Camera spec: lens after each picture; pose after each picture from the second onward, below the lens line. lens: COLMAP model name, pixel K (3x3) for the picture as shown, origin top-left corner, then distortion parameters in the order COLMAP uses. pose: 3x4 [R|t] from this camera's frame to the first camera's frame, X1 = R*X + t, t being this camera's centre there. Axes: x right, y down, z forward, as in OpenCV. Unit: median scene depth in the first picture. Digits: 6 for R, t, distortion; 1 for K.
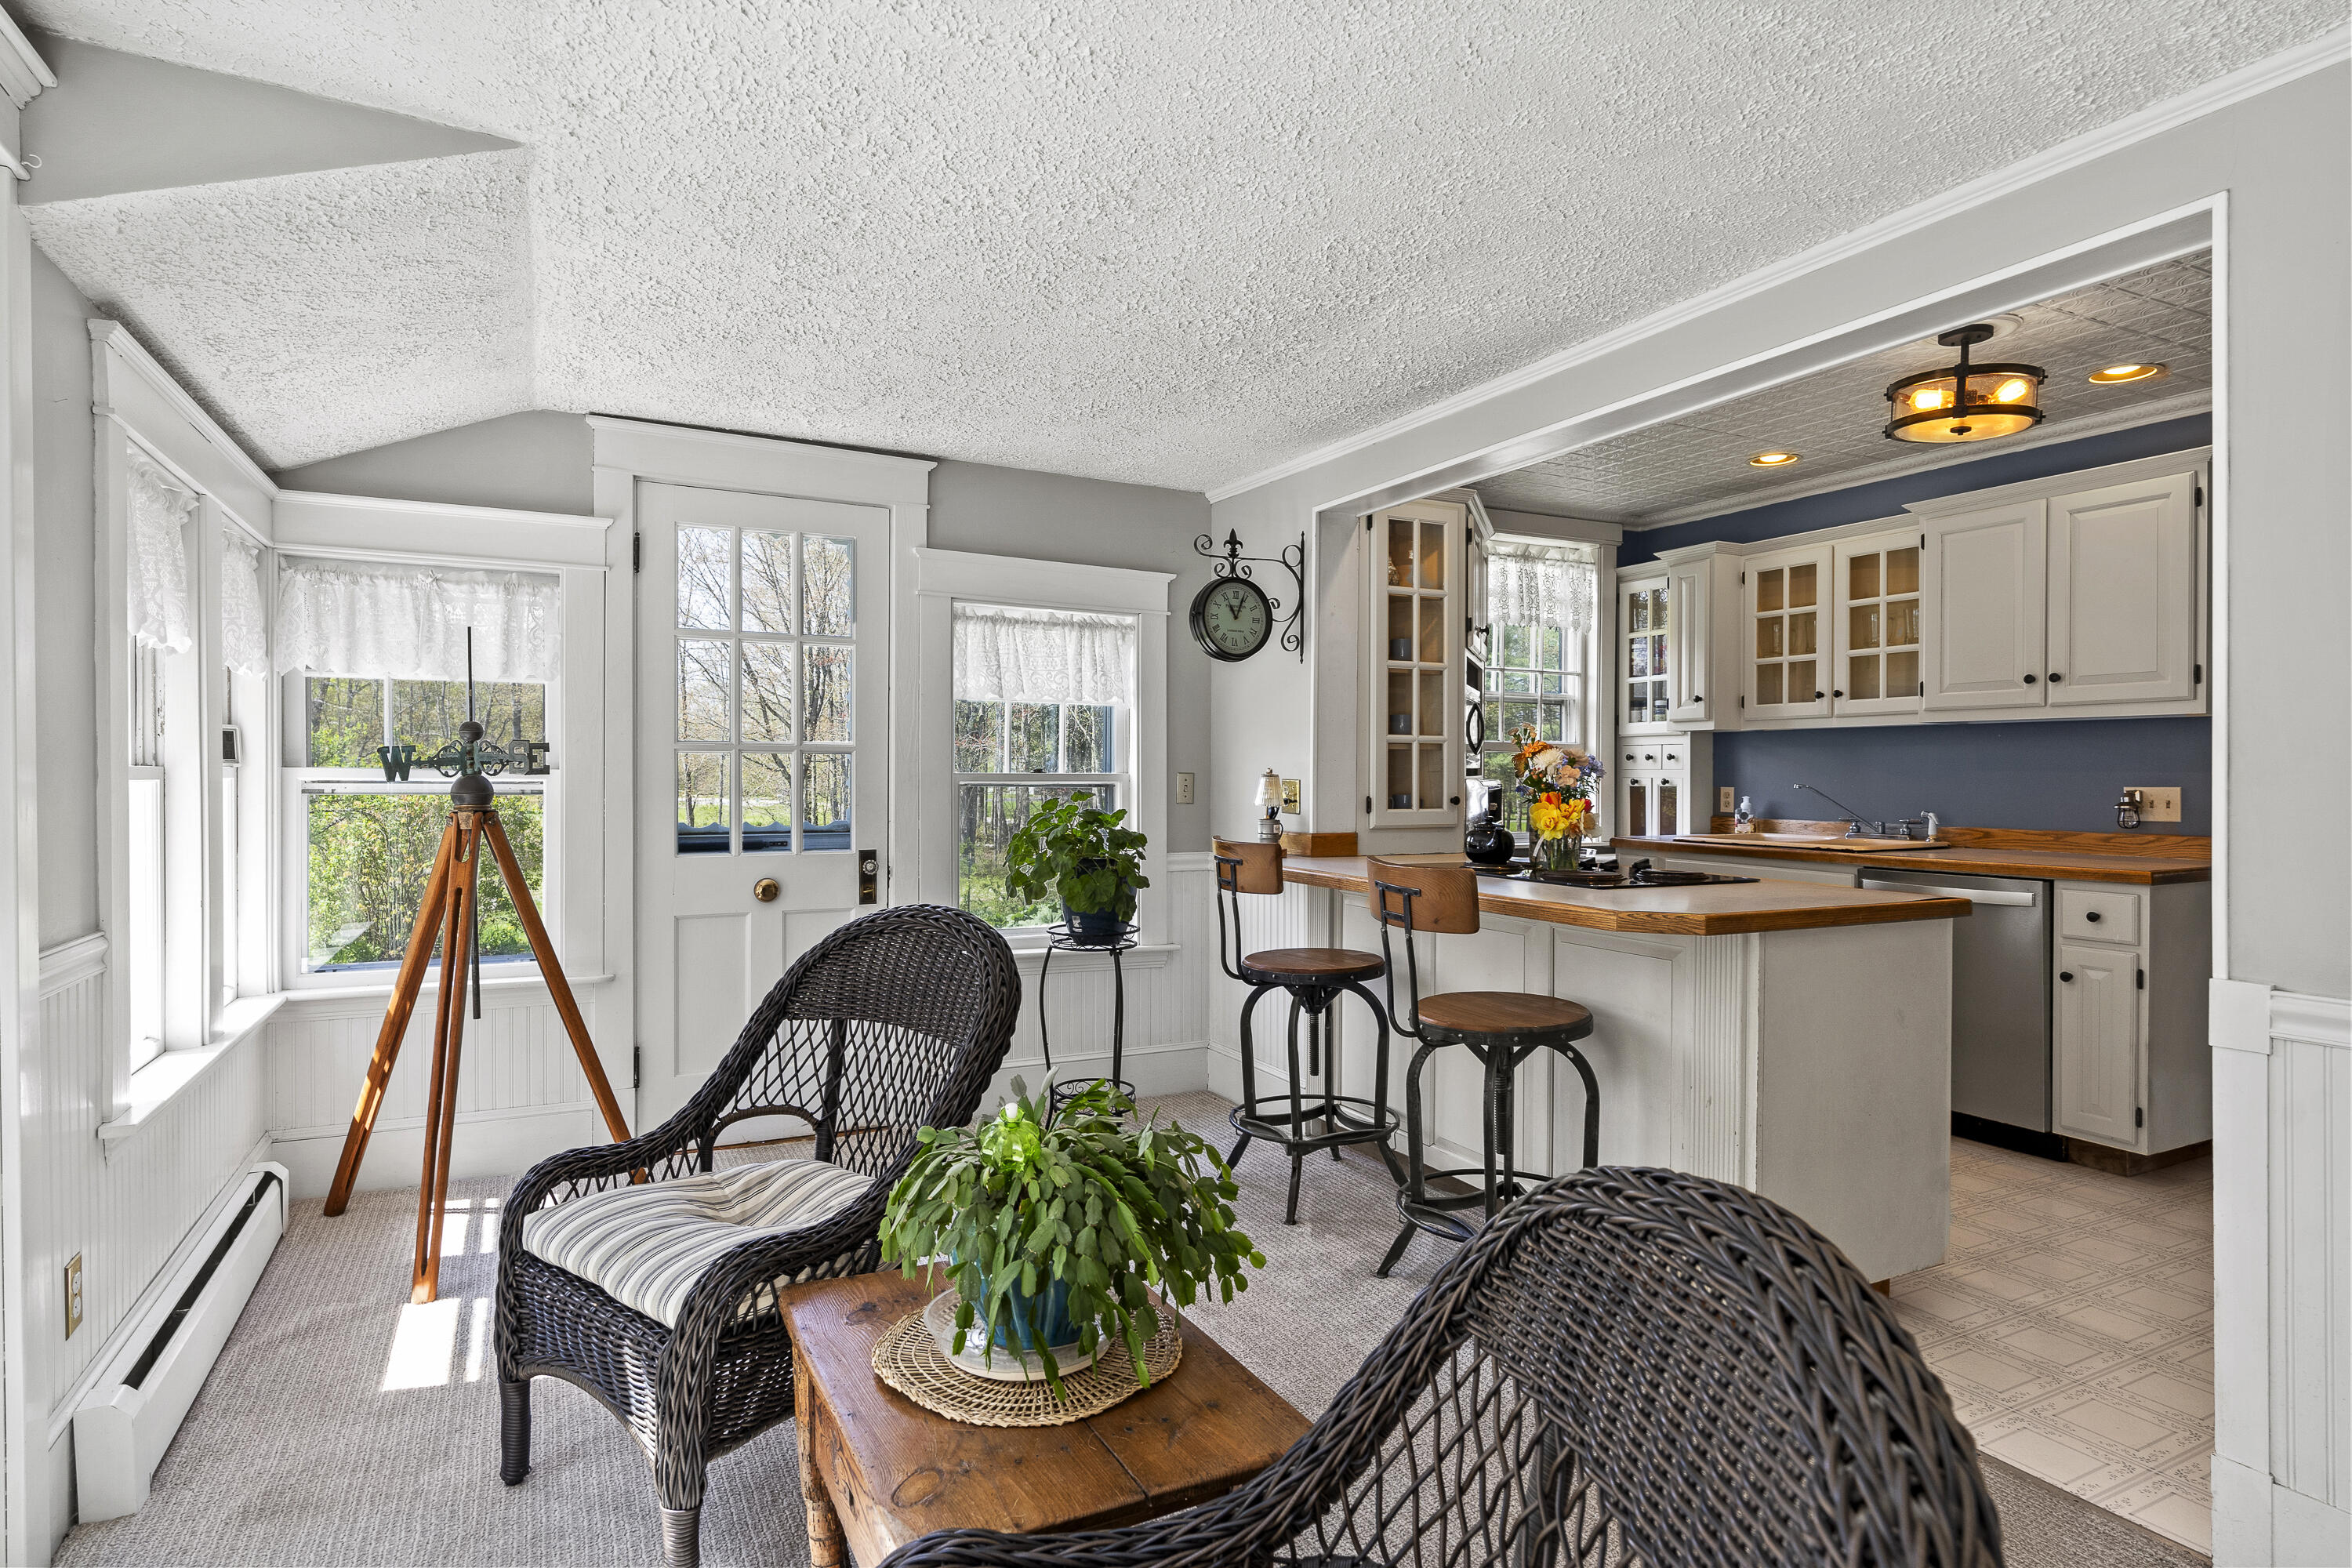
lens RADIAL K [[1236.8, 0, 1176.9], [0, 1236.8, 784.2], [0, 0, 1]] dist [0.001611, 0.000526]
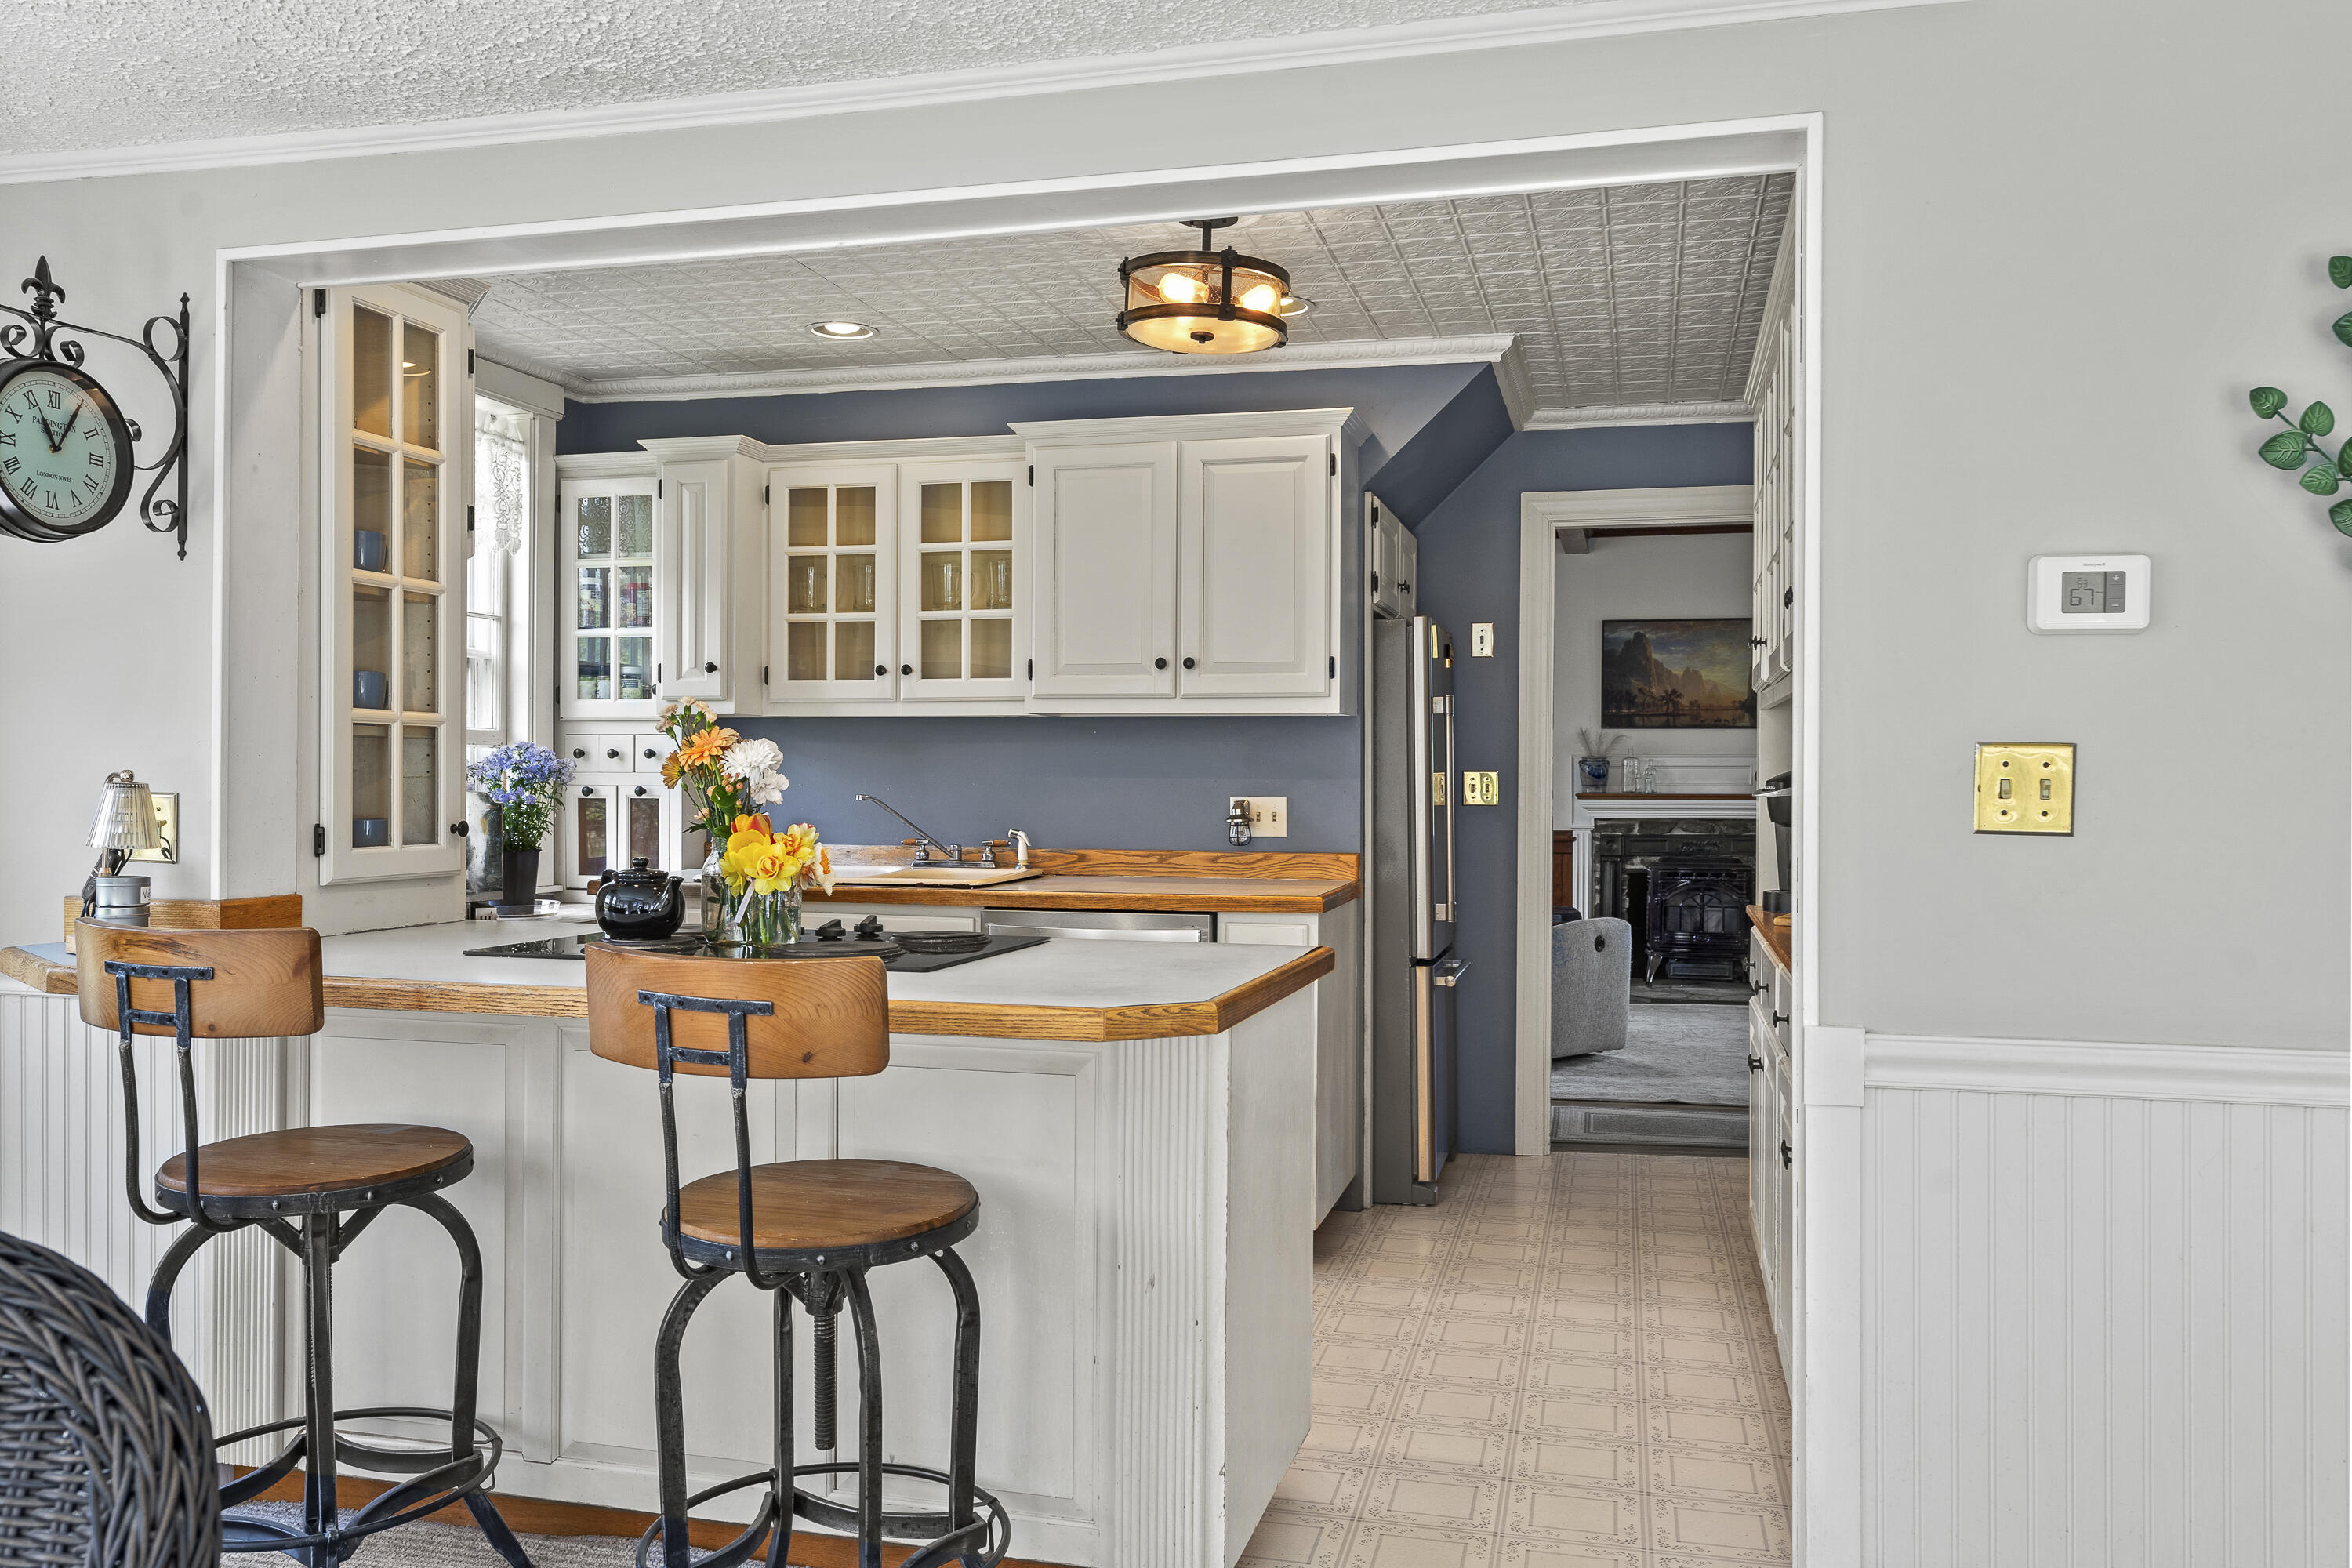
lens RADIAL K [[1770.6, 0, 1172.4], [0, 1770.6, 785.9], [0, 0, 1]] dist [-0.000542, 0.005109]
pose [[0.663647, -0.002455, 0.748042, -0.168394], [0.003771, 0.999993, -0.000063, -0.005099], [-0.748036, 0.002863, 0.663652, 0.232885]]
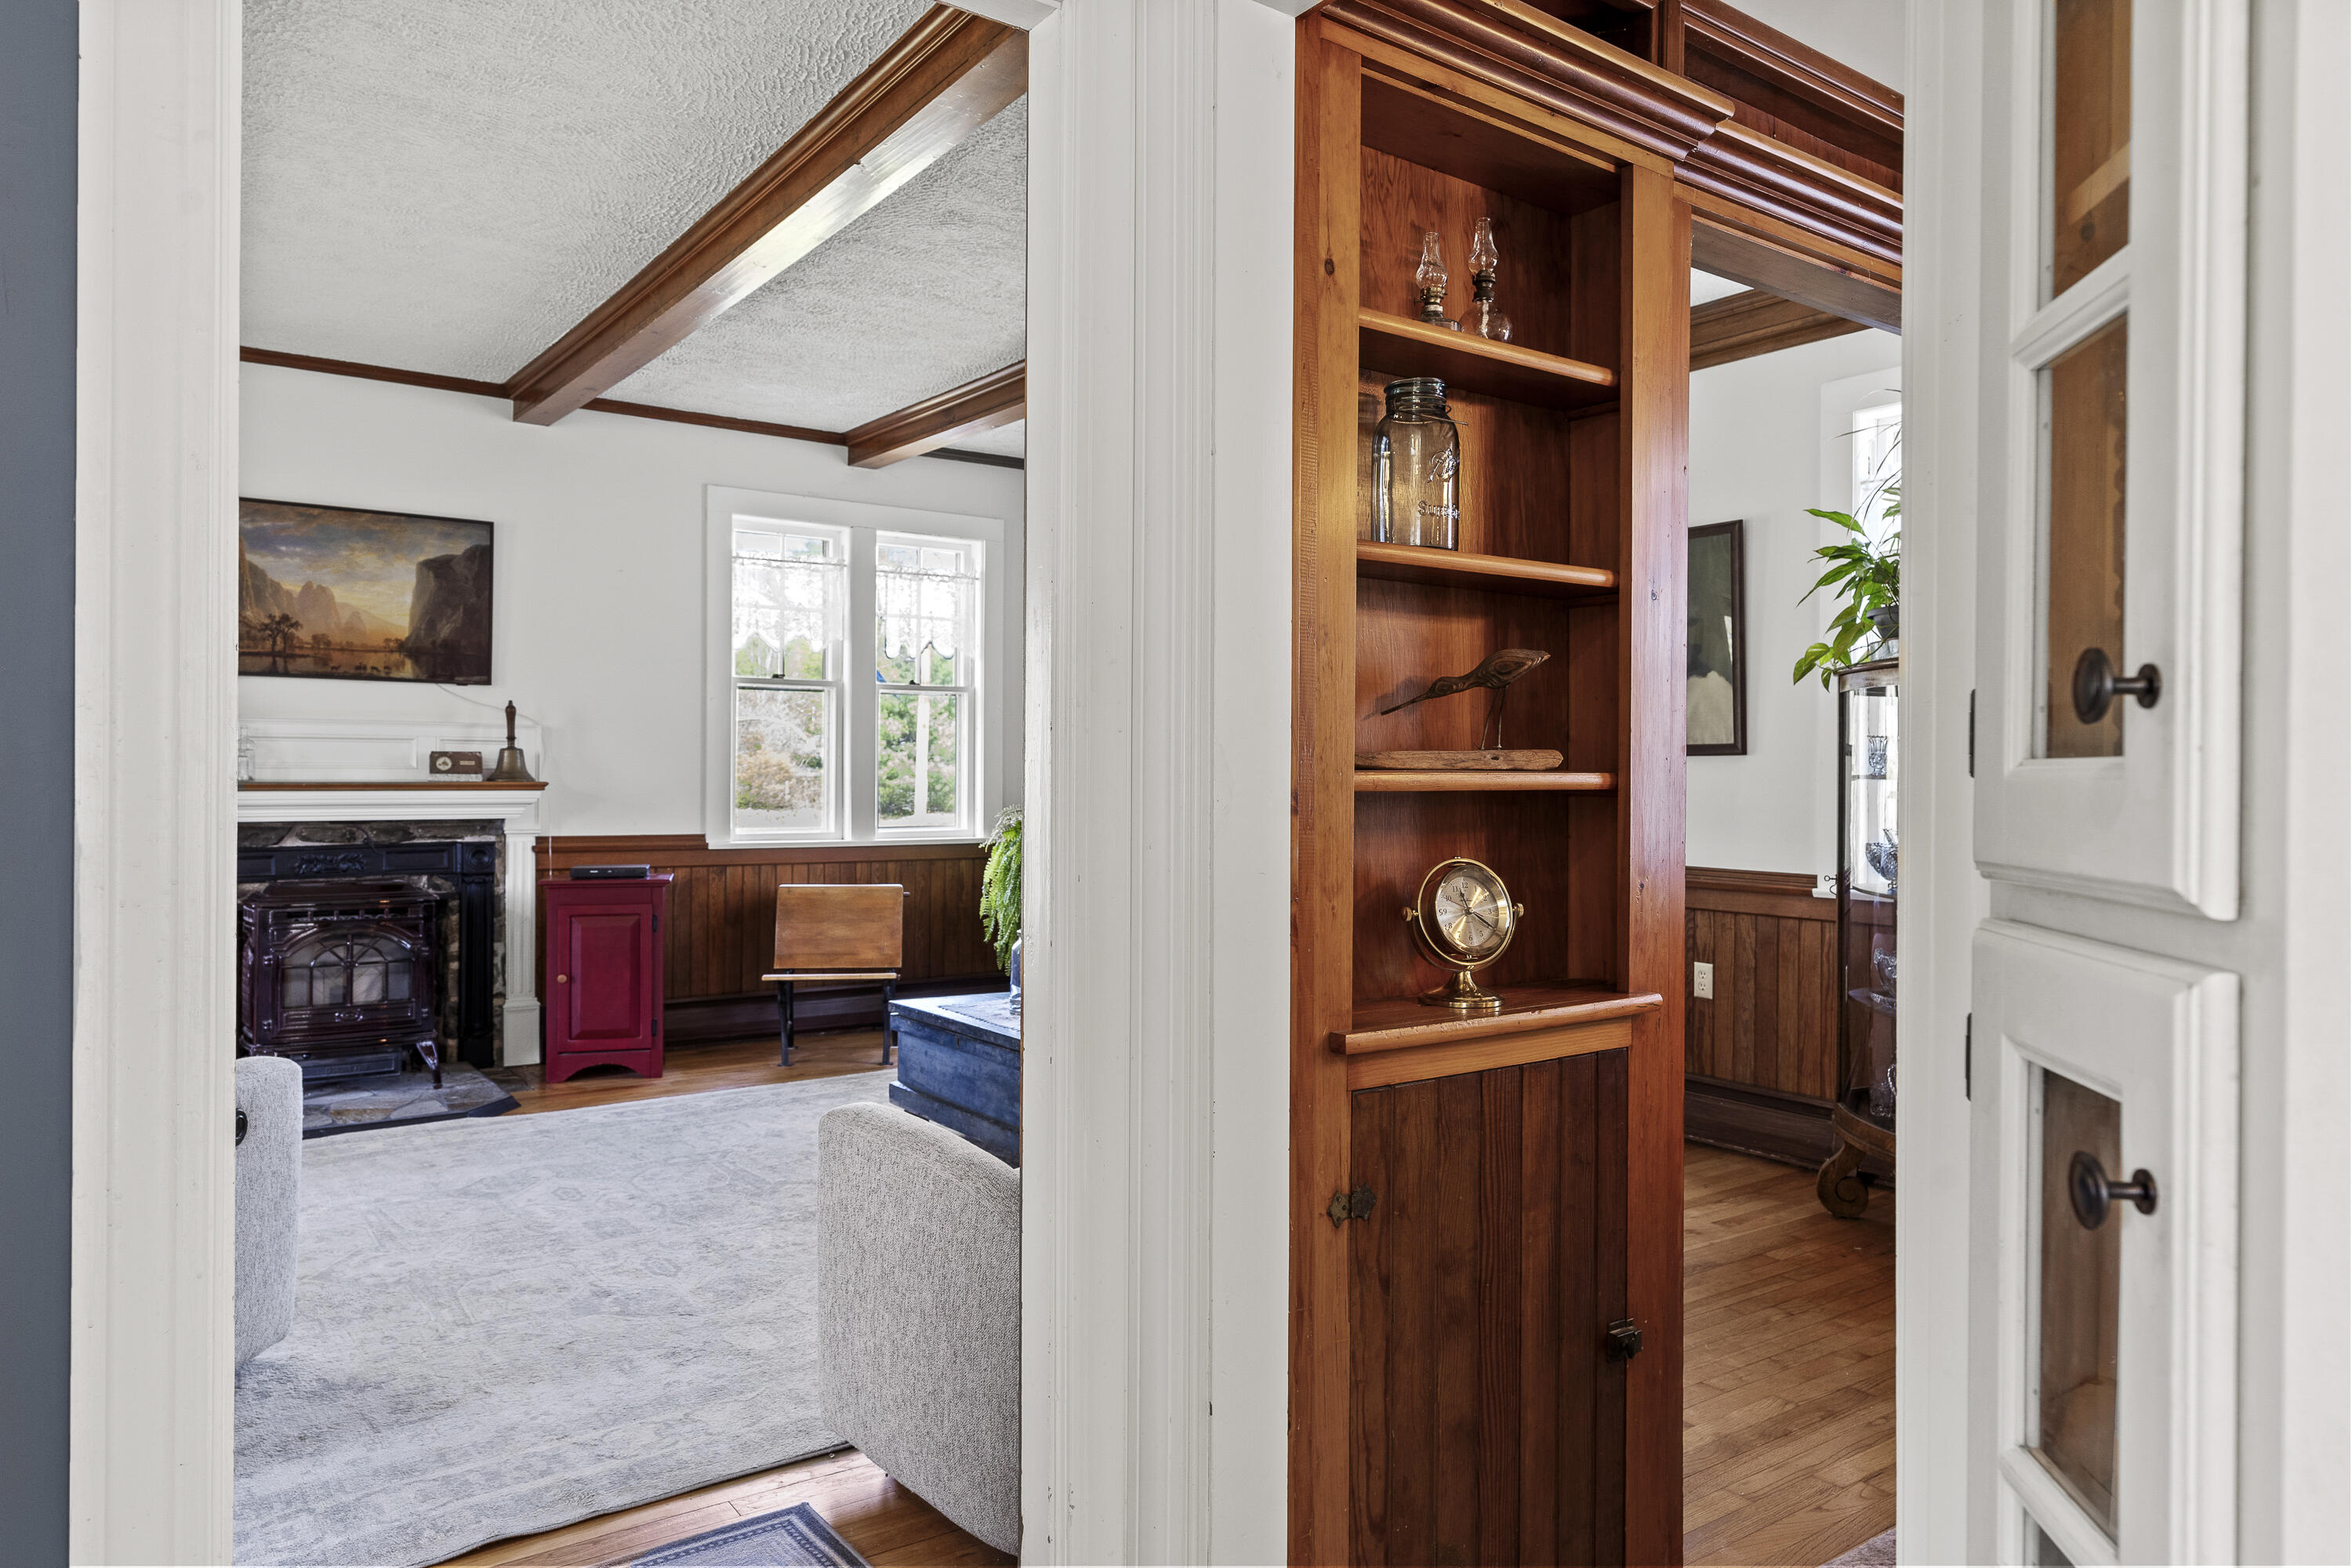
lens RADIAL K [[1510.9, 0, 1188.3], [0, 1510.9, 781.0], [0, 0, 1]] dist [-0.008862, 0.003350]
pose [[-0.157383, -0.008342, 0.987502, 0.762760], [0.002254, 0.999959, 0.008806, -0.001849], [-0.987535, 0.003612, -0.157358, 0.802747]]
